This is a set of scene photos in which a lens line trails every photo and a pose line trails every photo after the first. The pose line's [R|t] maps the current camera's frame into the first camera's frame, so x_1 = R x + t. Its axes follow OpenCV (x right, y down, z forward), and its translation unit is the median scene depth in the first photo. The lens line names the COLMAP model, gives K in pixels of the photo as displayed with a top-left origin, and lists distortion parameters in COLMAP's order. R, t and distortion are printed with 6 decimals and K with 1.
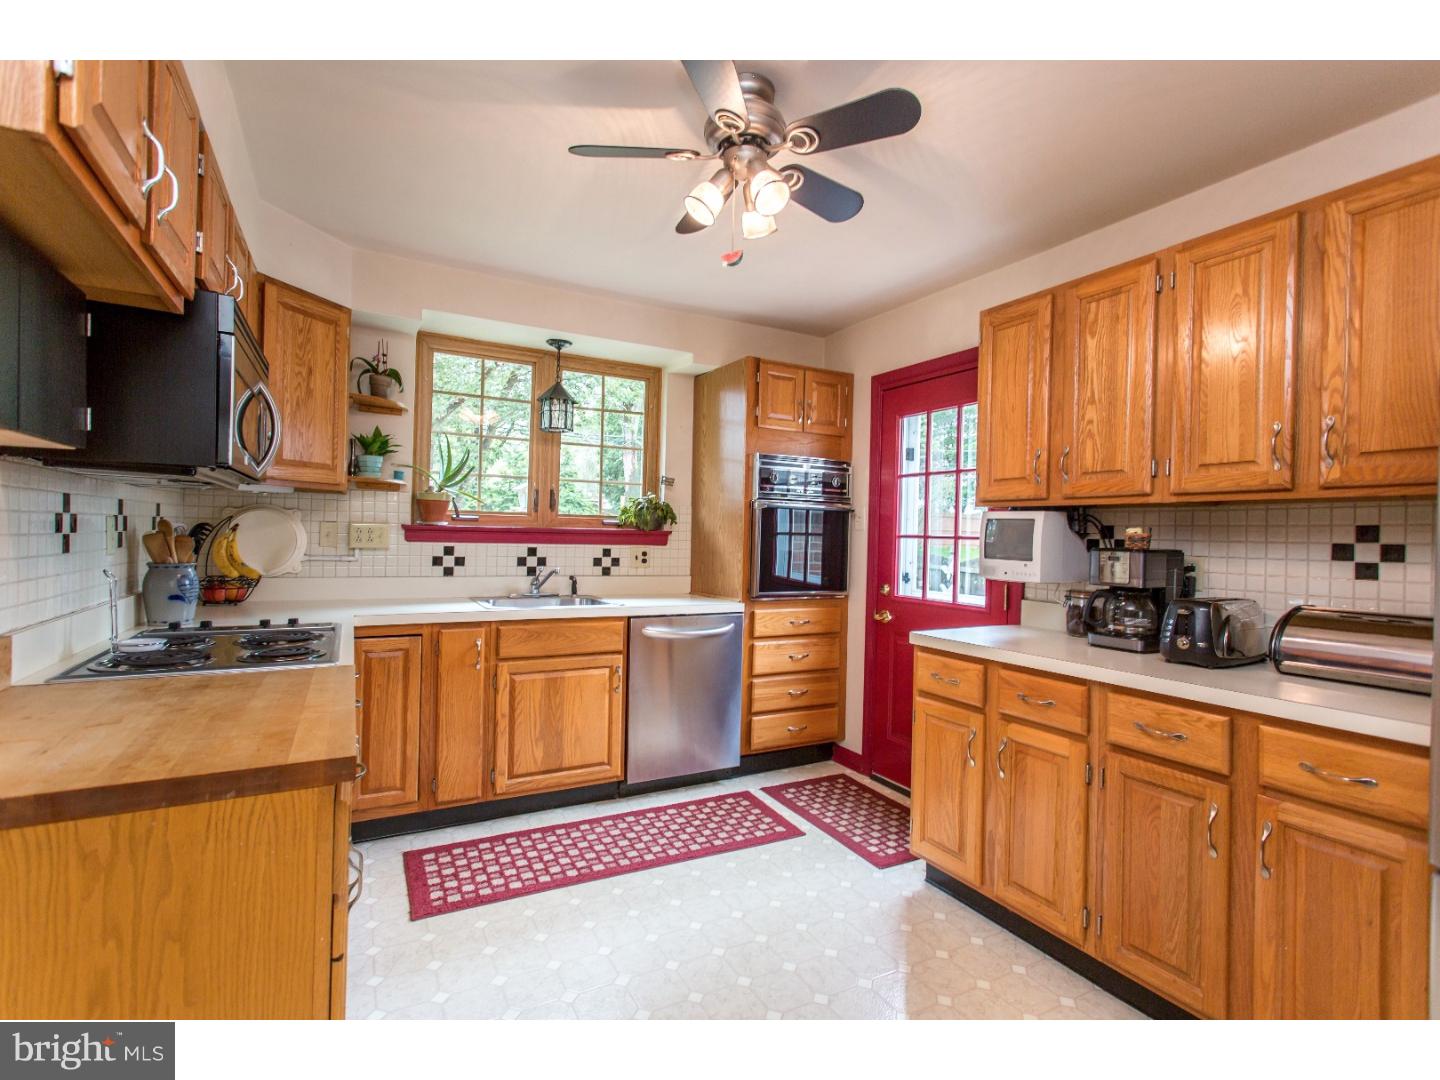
lens RADIAL K [[680.4, 0, 712.5], [0, 680.4, 534.1], [0, 0, 1]] dist [0.009027, 0.000983]
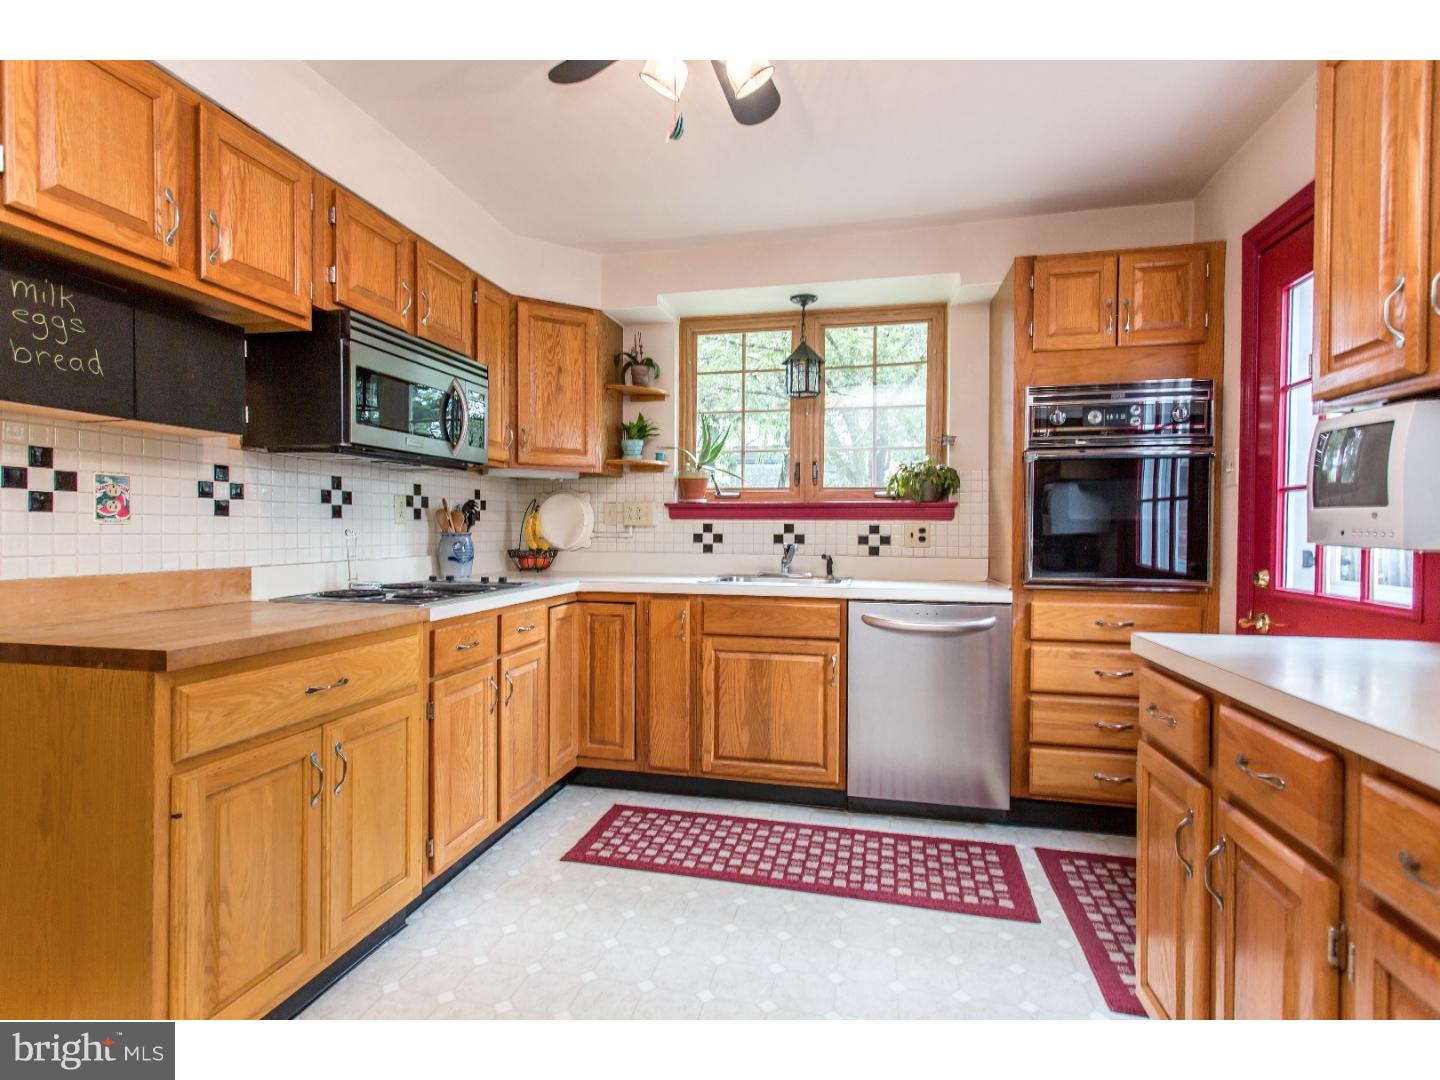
lens RADIAL K [[710.8, 0, 708.6], [0, 710.8, 534.4], [0, 0, 1]] dist [0.004779, 0.000796]
pose [[0.752955, -0.013582, -0.657932, 0.338248], [0.012614, 0.999901, -0.006205, 0.044459], [0.657951, -0.003627, 0.753052, 0.220637]]
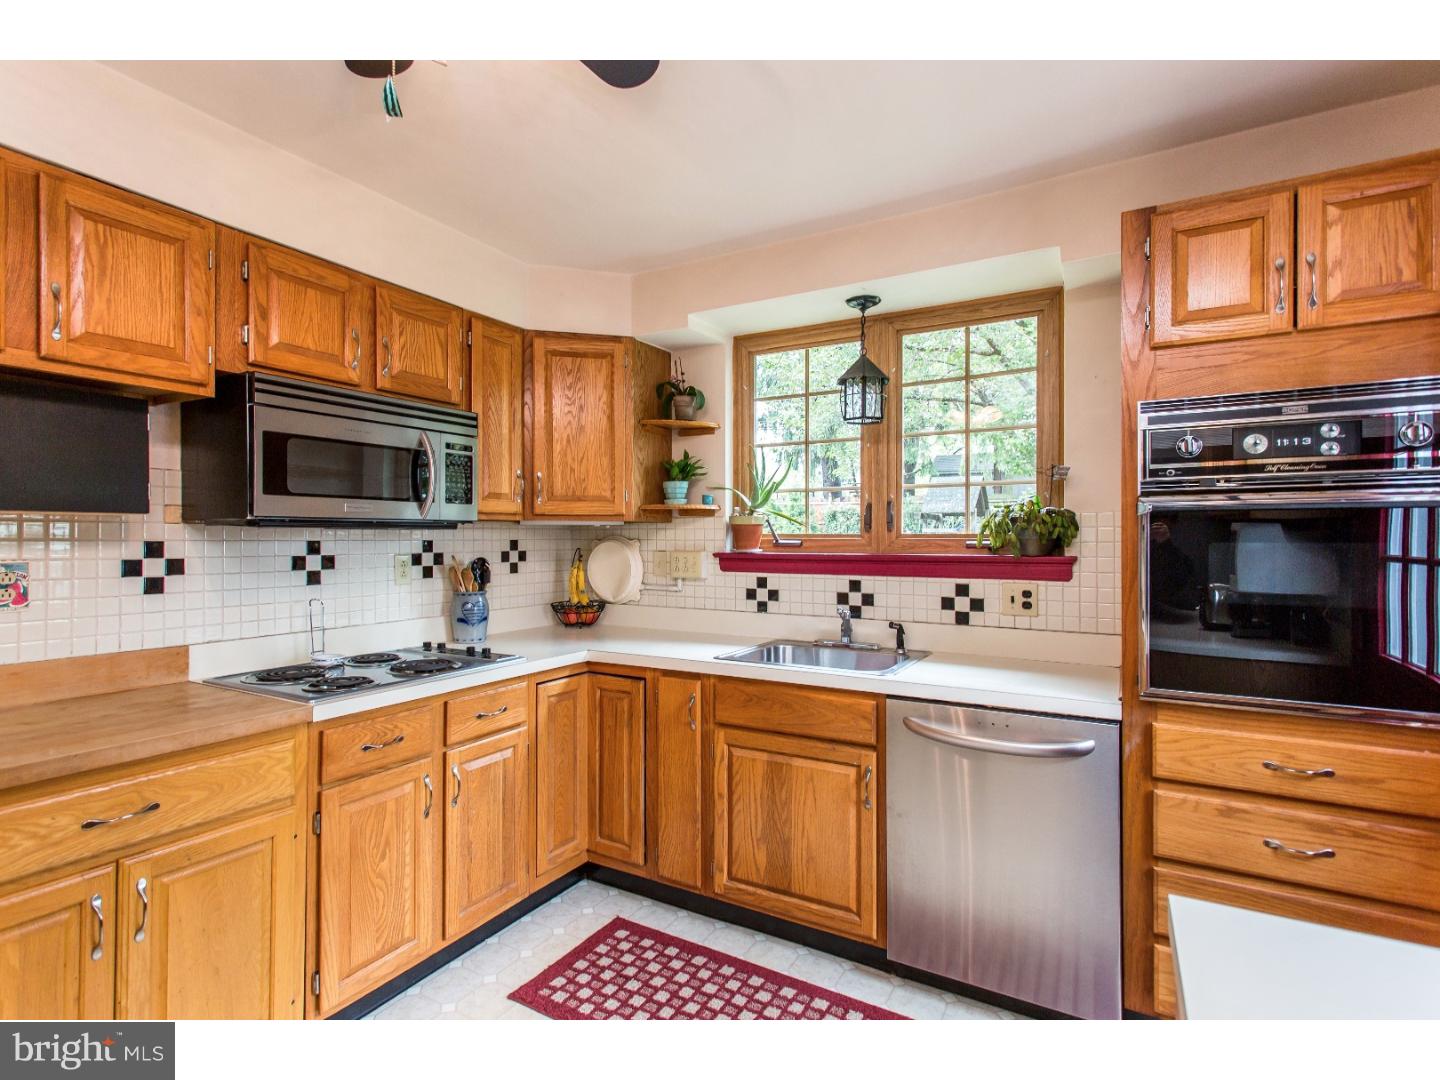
lens RADIAL K [[710.8, 0, 709.0], [0, 710.8, 535.1], [0, 0, 1]] dist [0.004779, 0.000796]
pose [[0.527758, -0.027737, -0.848942, 0.368121], [0.011796, 0.999610, -0.025326, -0.014363], [0.849313, 0.003352, 0.527879, 0.512786]]
